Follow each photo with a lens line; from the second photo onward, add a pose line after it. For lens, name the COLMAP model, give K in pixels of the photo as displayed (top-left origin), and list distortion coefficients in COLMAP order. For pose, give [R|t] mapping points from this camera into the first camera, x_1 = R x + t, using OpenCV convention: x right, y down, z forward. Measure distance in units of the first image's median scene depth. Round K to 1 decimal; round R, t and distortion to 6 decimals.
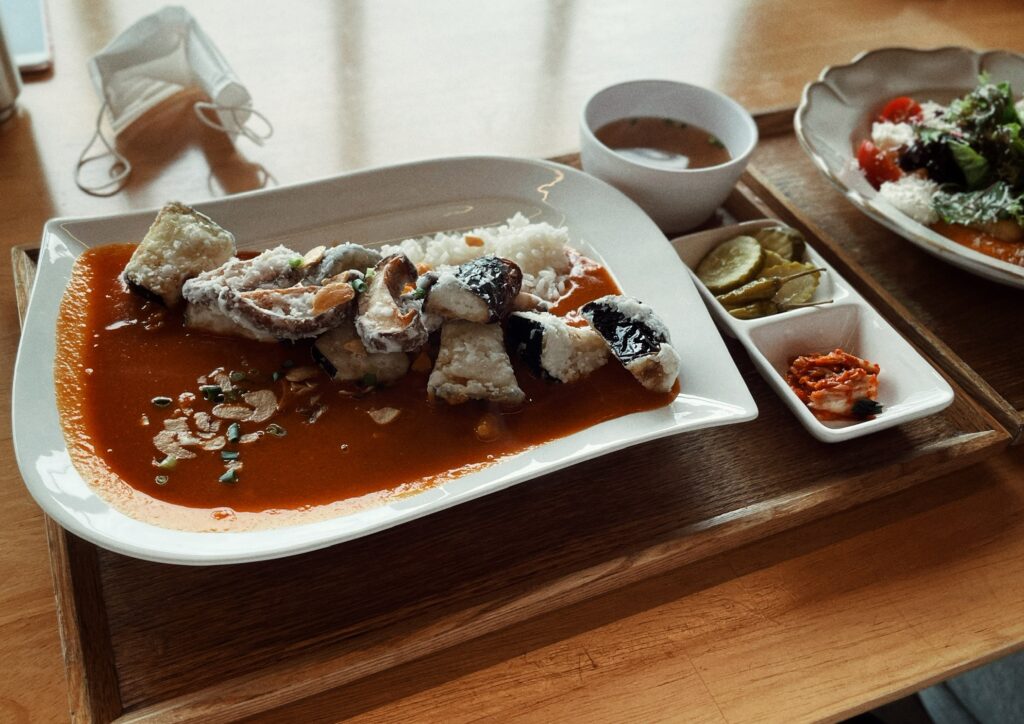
lens RADIAL K [[803.9, 0, 512.0], [0, 803.9, 362.0], [0, 0, 1]] dist [-0.000159, 0.000004]
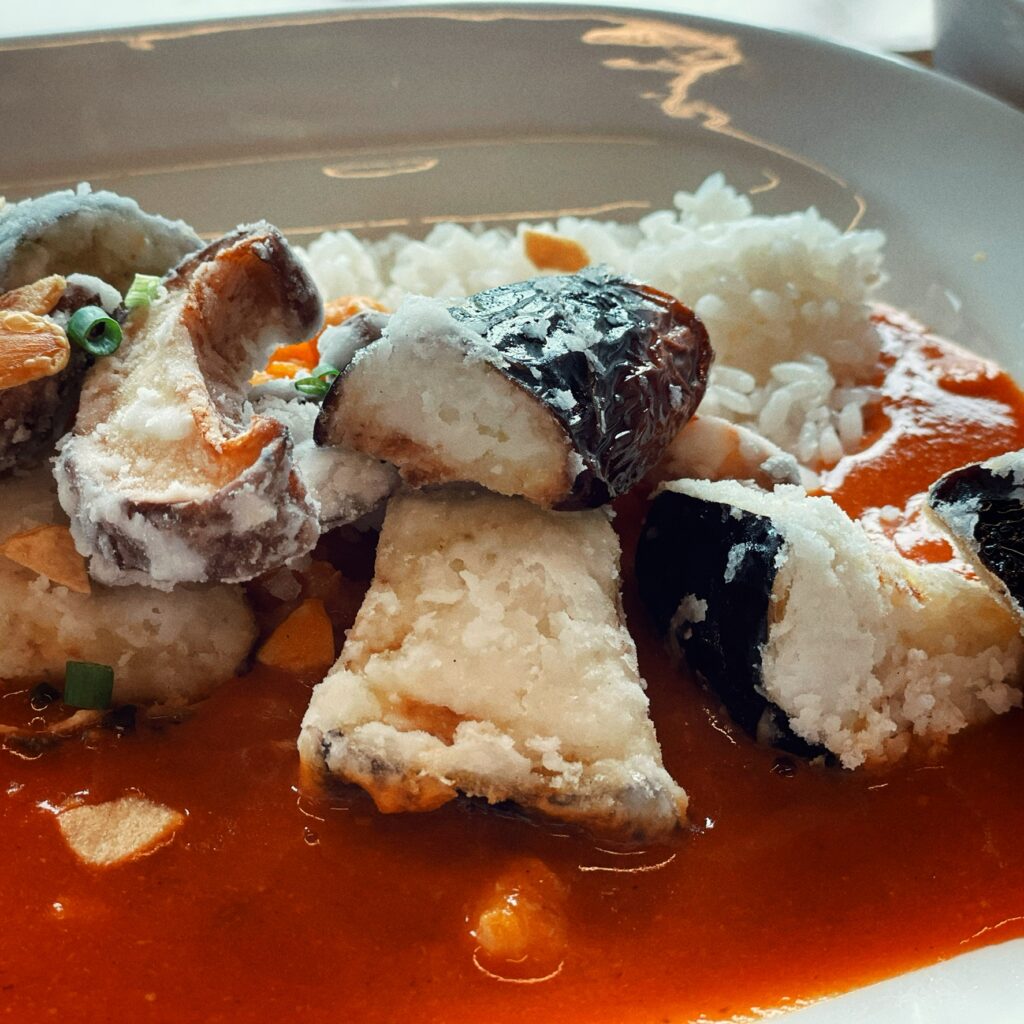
lens RADIAL K [[2086.4, 0, 431.3], [0, 2086.4, 512.0], [0, 0, 1]] dist [-0.030067, 0.316513]
pose [[0.989712, 0.077232, -0.120441, 0.008569], [-0.087689, 0.992592, -0.084088, 0.013185], [0.113055, 0.093785, 0.989153, 0.336890]]
